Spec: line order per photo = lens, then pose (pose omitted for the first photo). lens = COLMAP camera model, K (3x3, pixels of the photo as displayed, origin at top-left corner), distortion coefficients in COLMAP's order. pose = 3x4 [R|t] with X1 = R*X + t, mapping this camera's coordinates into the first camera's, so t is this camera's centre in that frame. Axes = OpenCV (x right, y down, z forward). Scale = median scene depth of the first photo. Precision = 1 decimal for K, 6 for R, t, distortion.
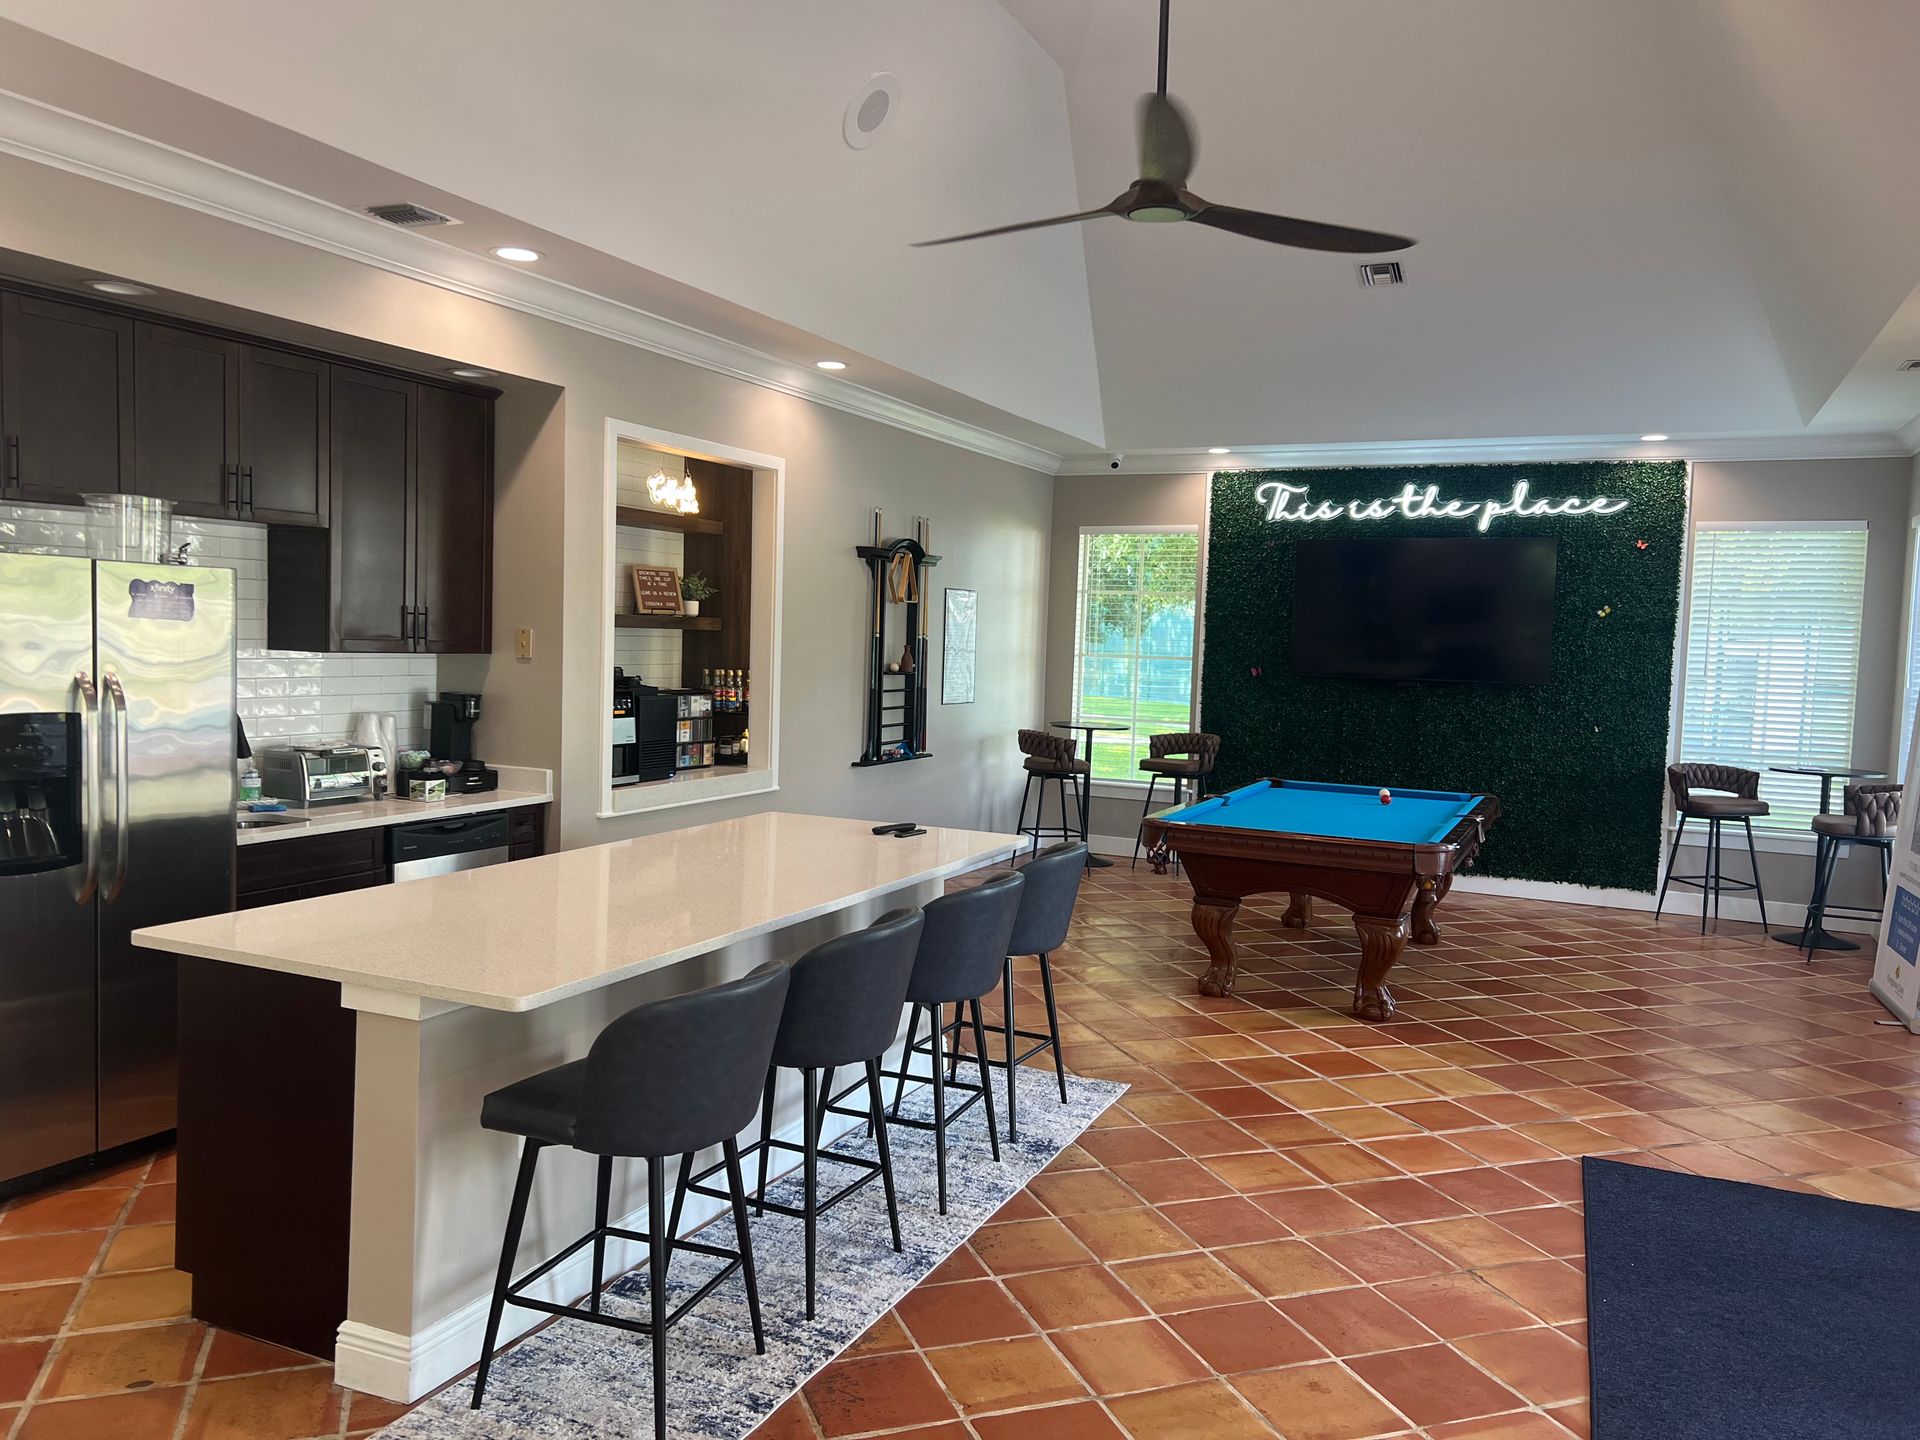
lens RADIAL K [[1426.8, 0, 960.1], [0, 1426.8, 729.2], [0, 0, 1]] dist [0.021664, -0.012936]
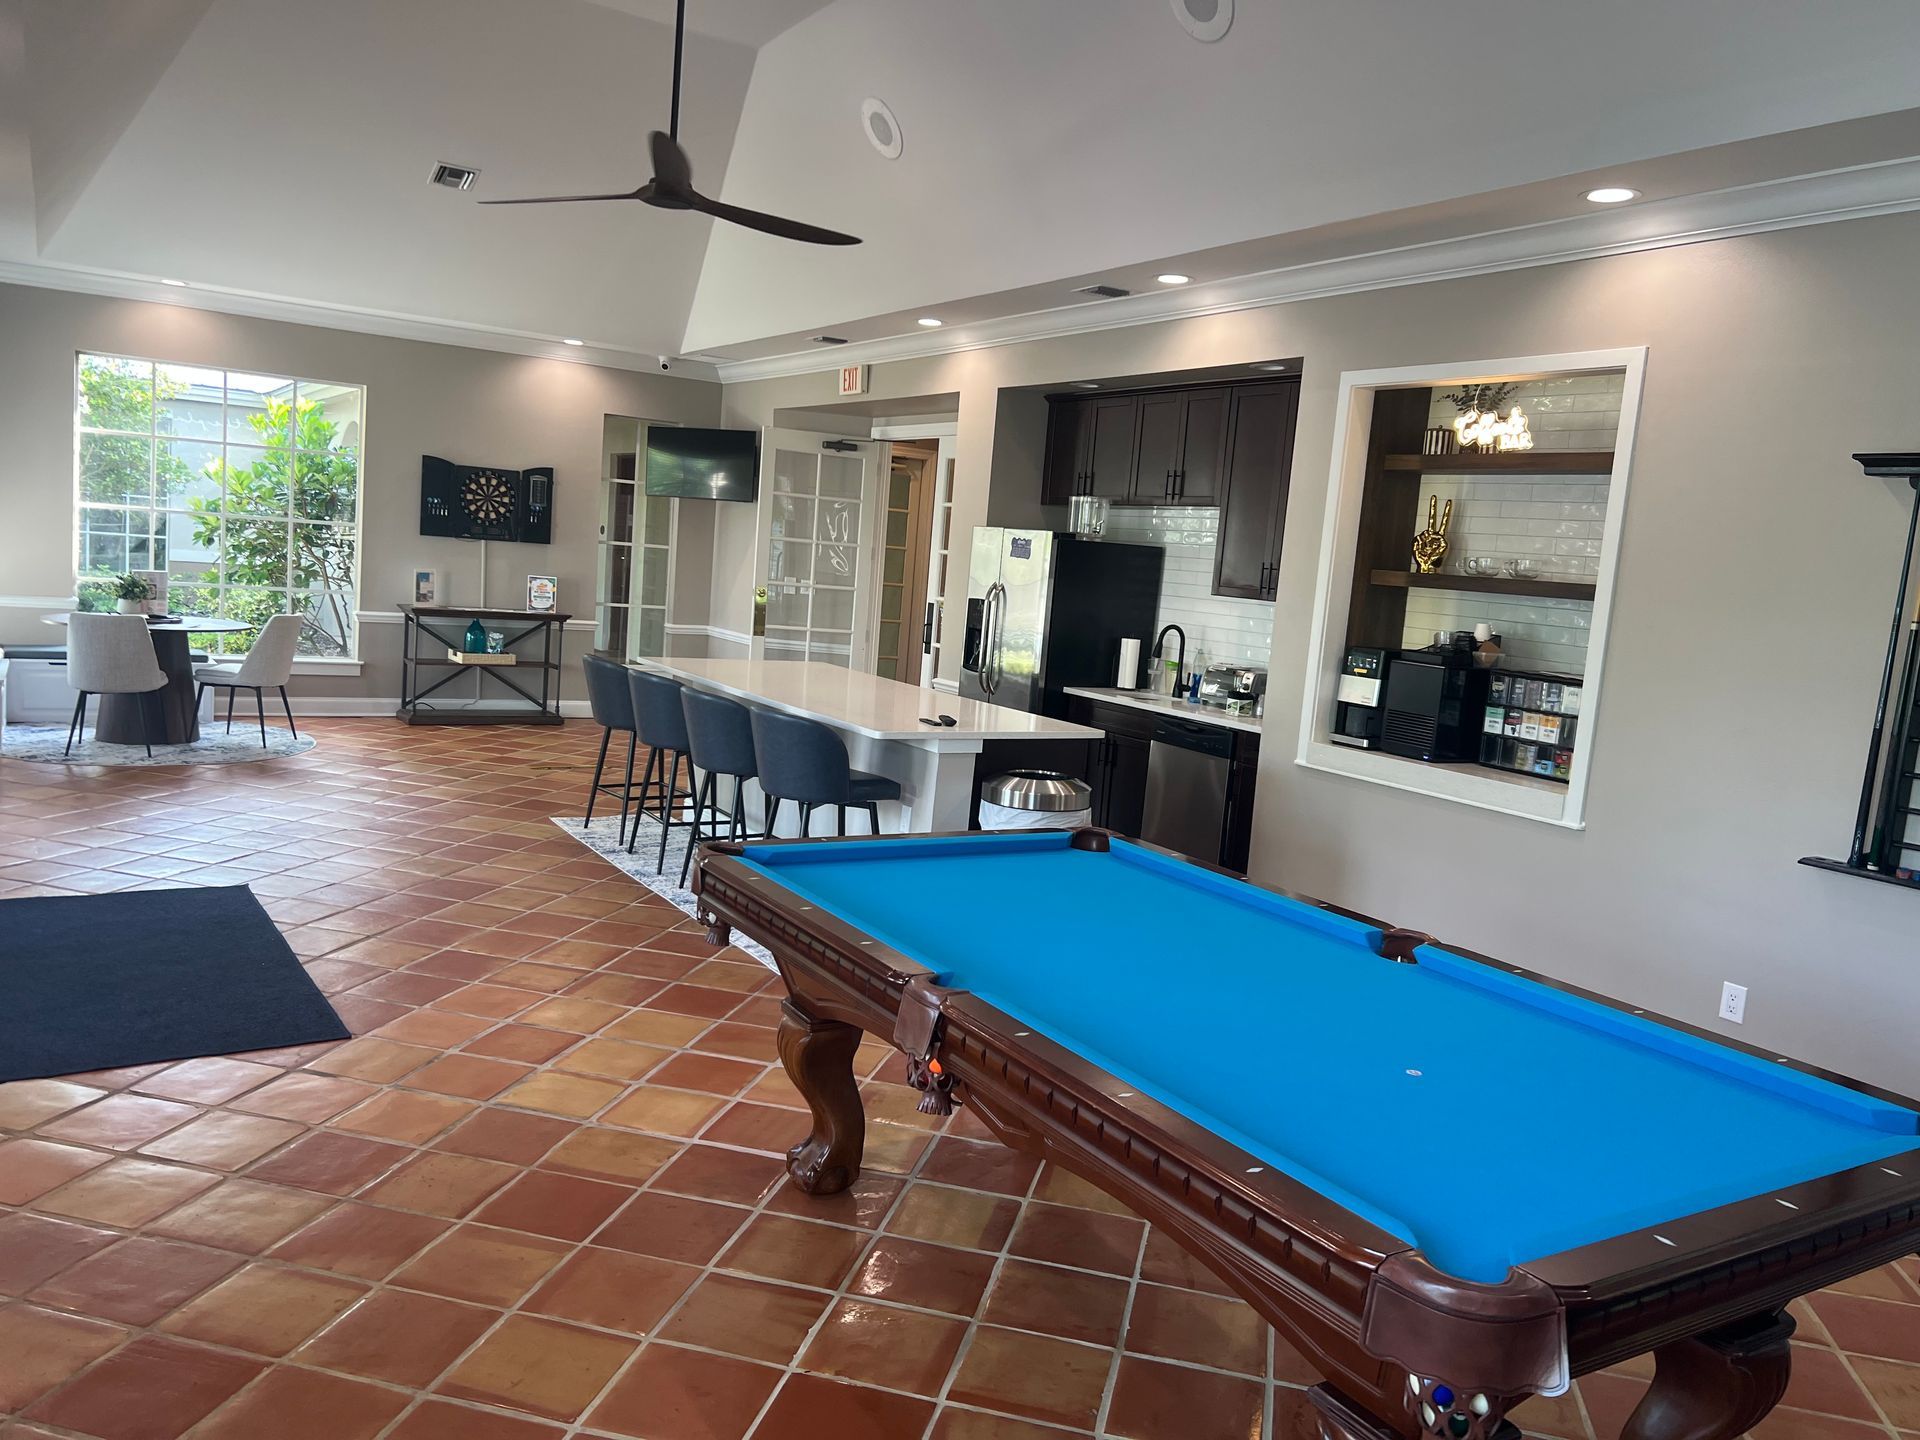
lens RADIAL K [[1426.8, 0, 945.2], [0, 1426.8, 729.8], [0, 0, 1]] dist [0.021664, -0.012936]
pose [[-0.551344, 0.031382, -0.833688, 0.843014], [-0.148838, 0.979561, 0.135304, -0.072106], [0.820894, 0.198683, -0.535404, 1.505132]]
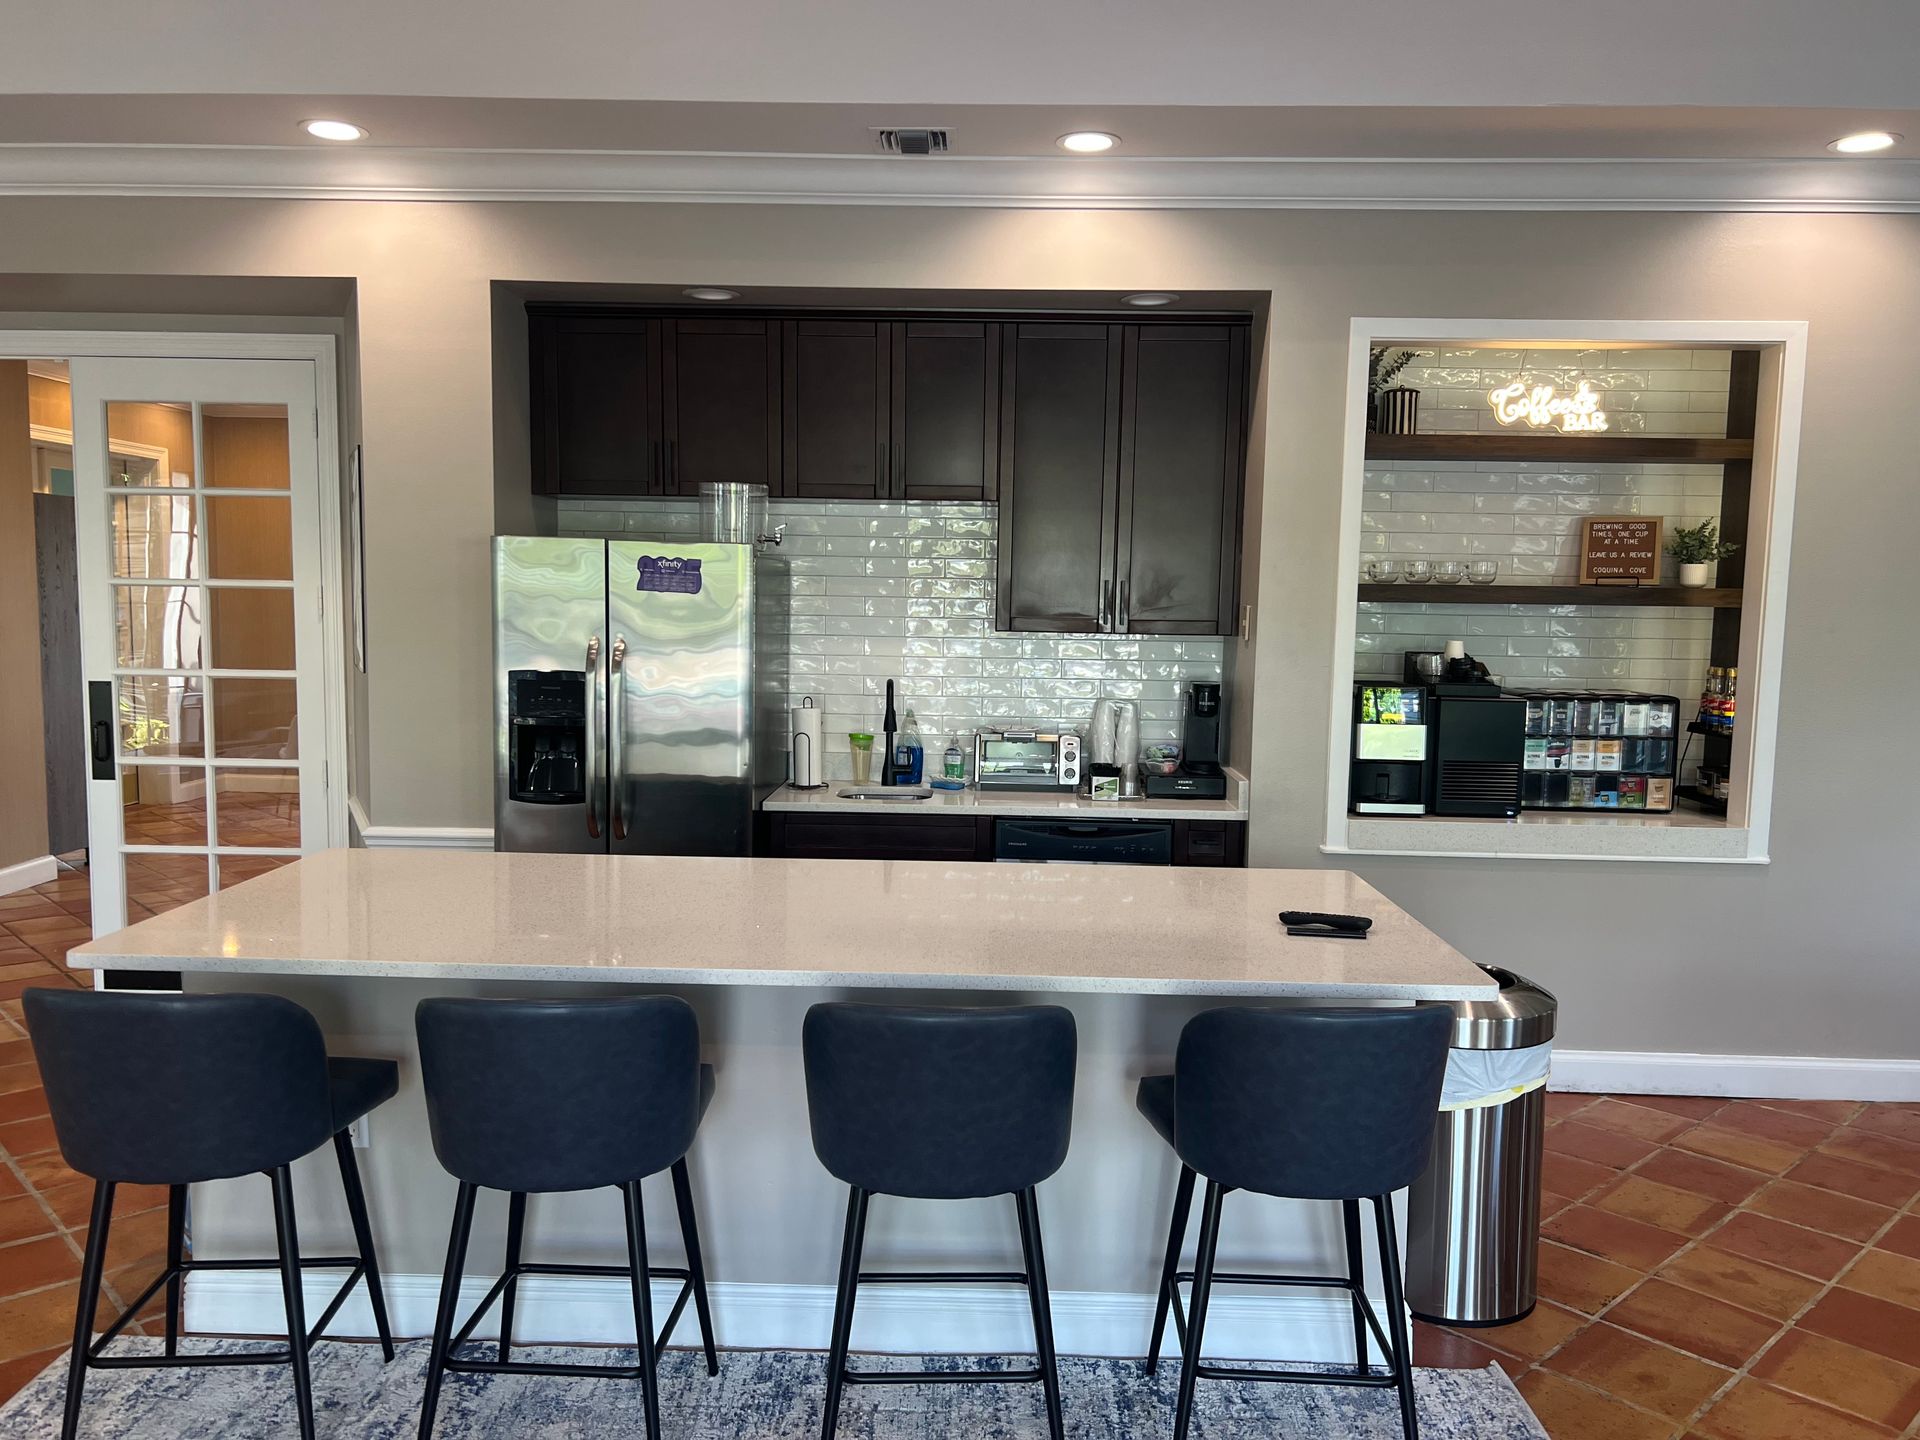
lens RADIAL K [[1426.8, 0, 961.9], [0, 1426.8, 726.8], [0, 0, 1]] dist [0.021664, -0.012936]
pose [[0.395247, 0.063783, -0.916358, 0.407559], [-0.066018, 0.996979, 0.040919, -0.025835], [0.916199, 0.044323, 0.398264, 0.582734]]
